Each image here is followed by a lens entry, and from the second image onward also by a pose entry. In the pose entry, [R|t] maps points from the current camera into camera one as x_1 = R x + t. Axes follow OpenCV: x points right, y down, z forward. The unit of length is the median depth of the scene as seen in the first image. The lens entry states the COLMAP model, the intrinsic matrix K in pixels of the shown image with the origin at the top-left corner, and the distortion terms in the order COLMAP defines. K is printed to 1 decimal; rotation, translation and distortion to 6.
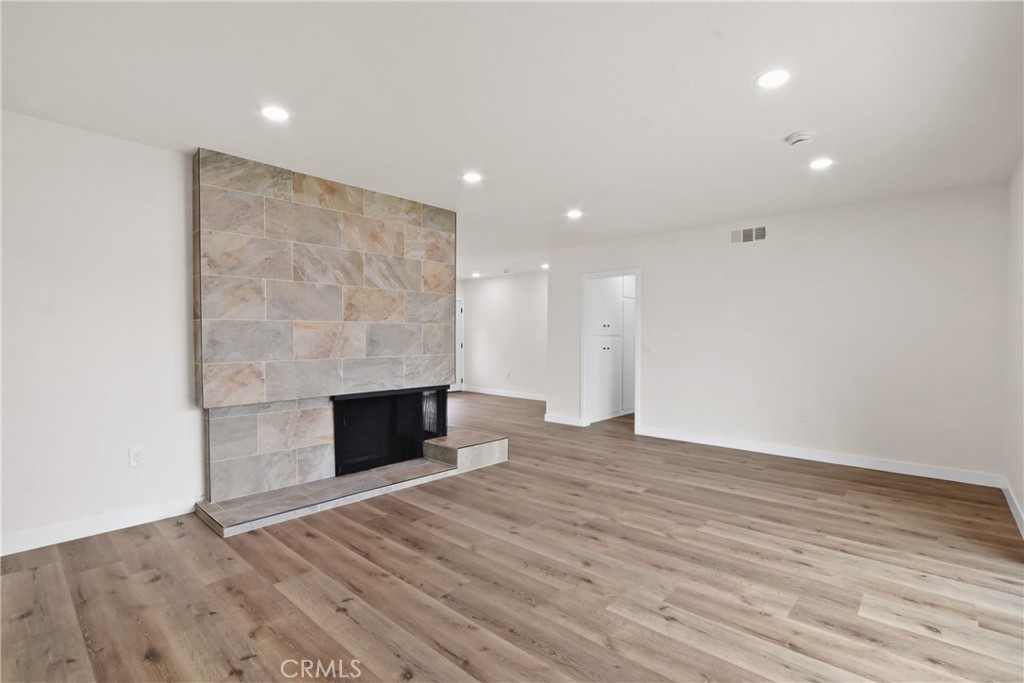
lens RADIAL K [[472.8, 0, 514.3], [0, 472.8, 341.6], [0, 0, 1]] dist [-0.017188, 0.000756]
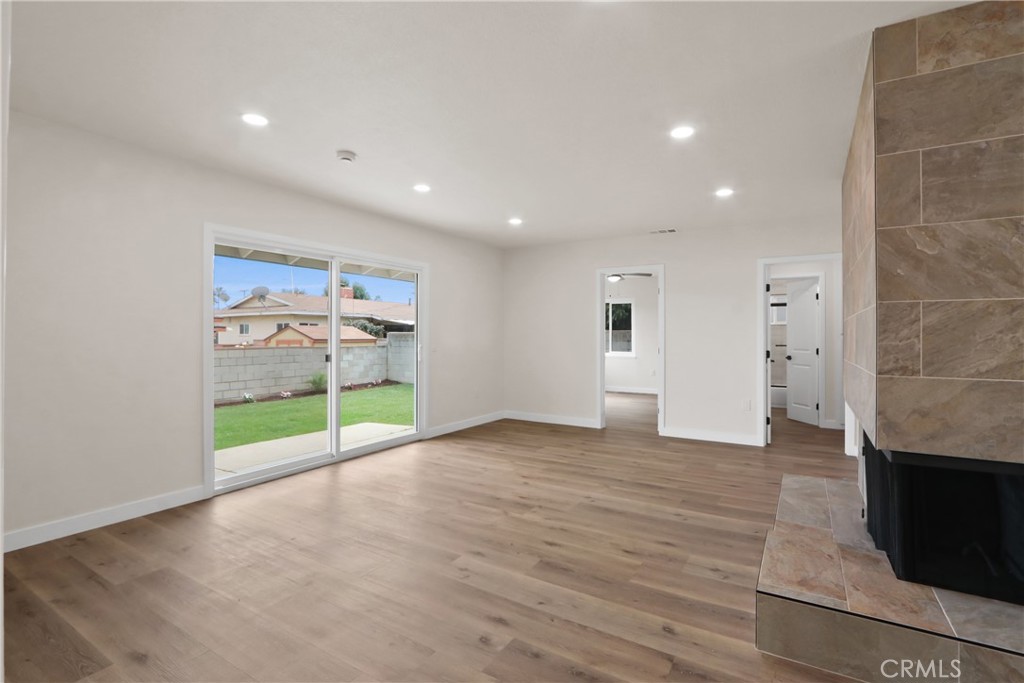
lens RADIAL K [[472.8, 0, 526.8], [0, 472.8, 334.0], [0, 0, 1]] dist [-0.017188, 0.000756]
pose [[-0.977490, -0.004841, -0.210924, 0.388321], [-0.005743, 0.999977, 0.003663, -0.014827], [0.210902, 0.004792, -0.977496, 2.032531]]
